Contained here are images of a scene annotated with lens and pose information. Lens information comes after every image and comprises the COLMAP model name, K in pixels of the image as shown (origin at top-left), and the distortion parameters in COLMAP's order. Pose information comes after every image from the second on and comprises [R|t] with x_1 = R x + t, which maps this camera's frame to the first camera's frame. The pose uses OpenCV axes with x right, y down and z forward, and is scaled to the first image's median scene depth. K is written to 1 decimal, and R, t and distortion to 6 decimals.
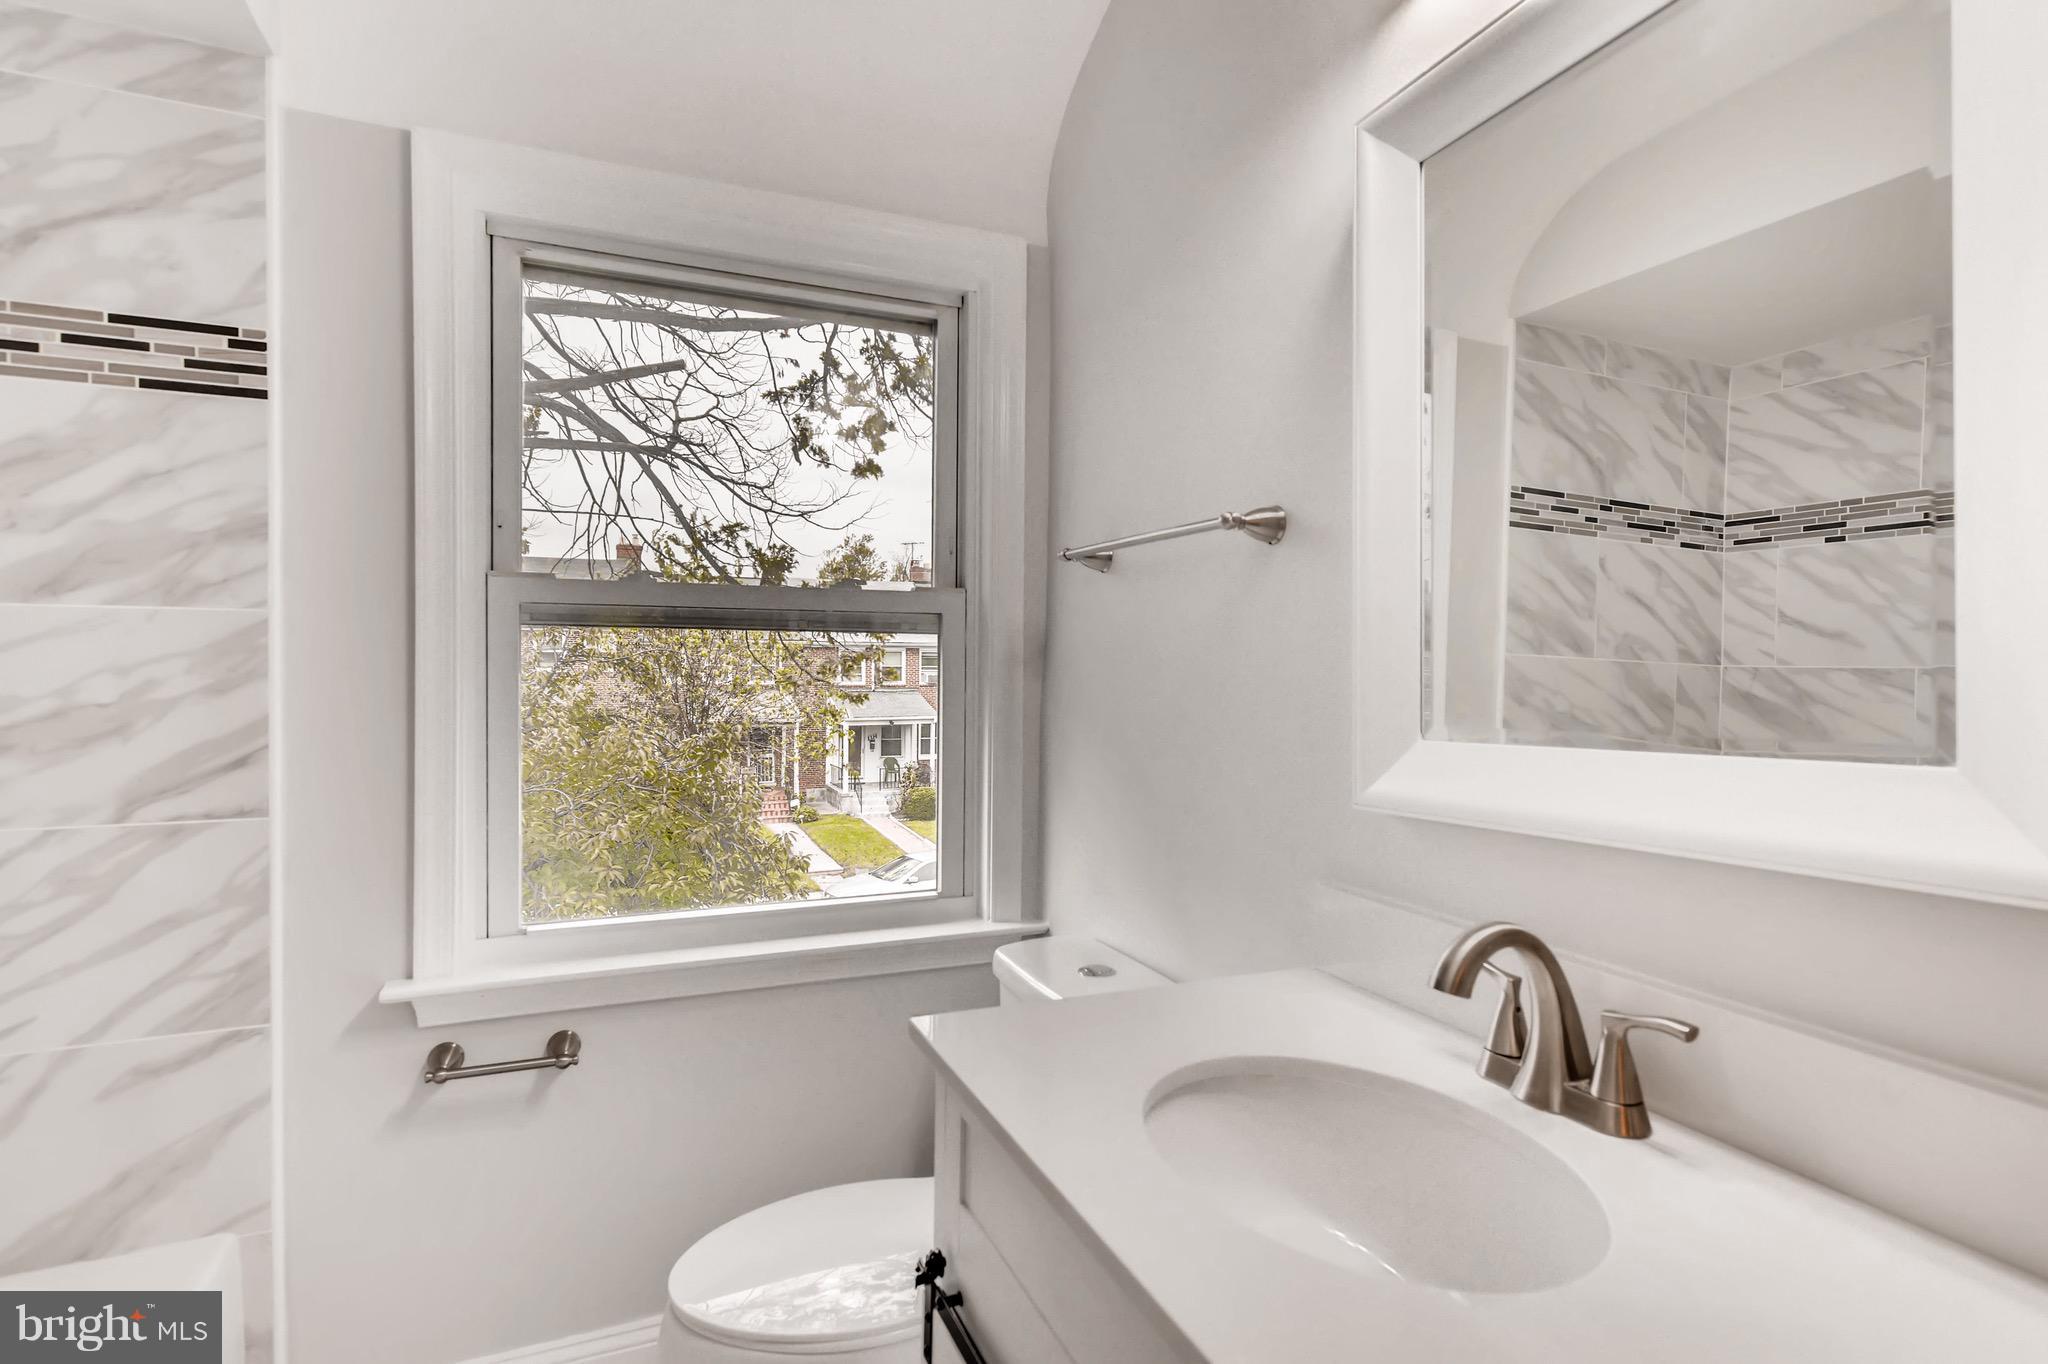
lens RADIAL K [[1041.4, 0, 1021.6], [0, 1041.4, 680.1], [0, 0, 1]] dist [0.001116, 0.004712]
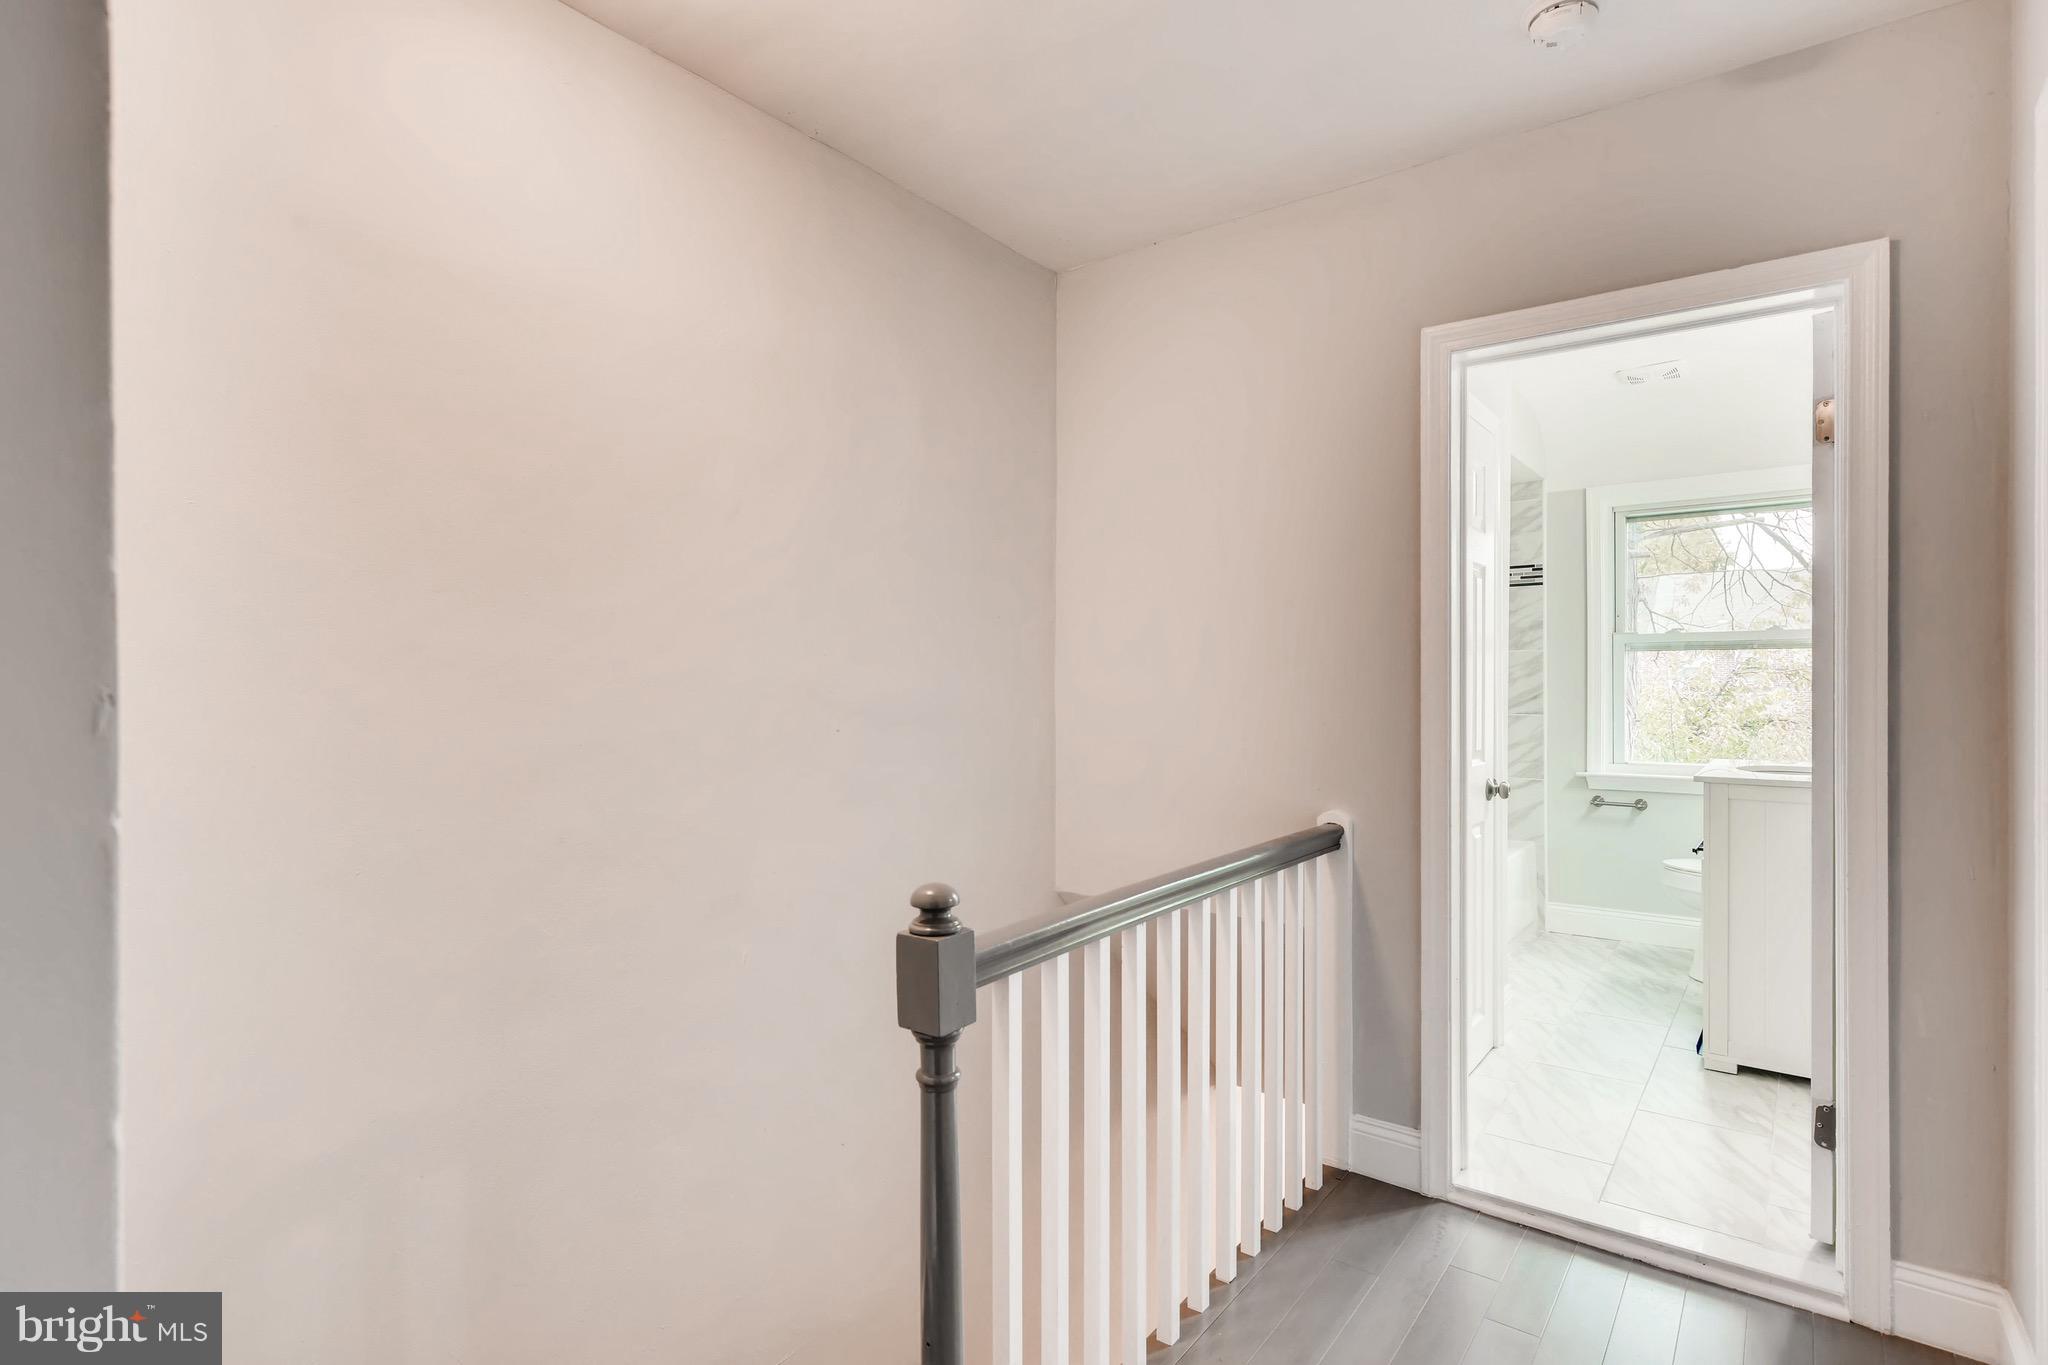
lens RADIAL K [[1041.4, 0, 1019.1], [0, 1041.4, 690.7], [0, 0, 1]] dist [0.001116, 0.004712]
pose [[0.488182, -0.006659, -0.872716, 1.293436], [-0.004022, 0.999943, -0.009880, 0.096699], [0.872733, 0.008334, 0.488127, -1.977818]]
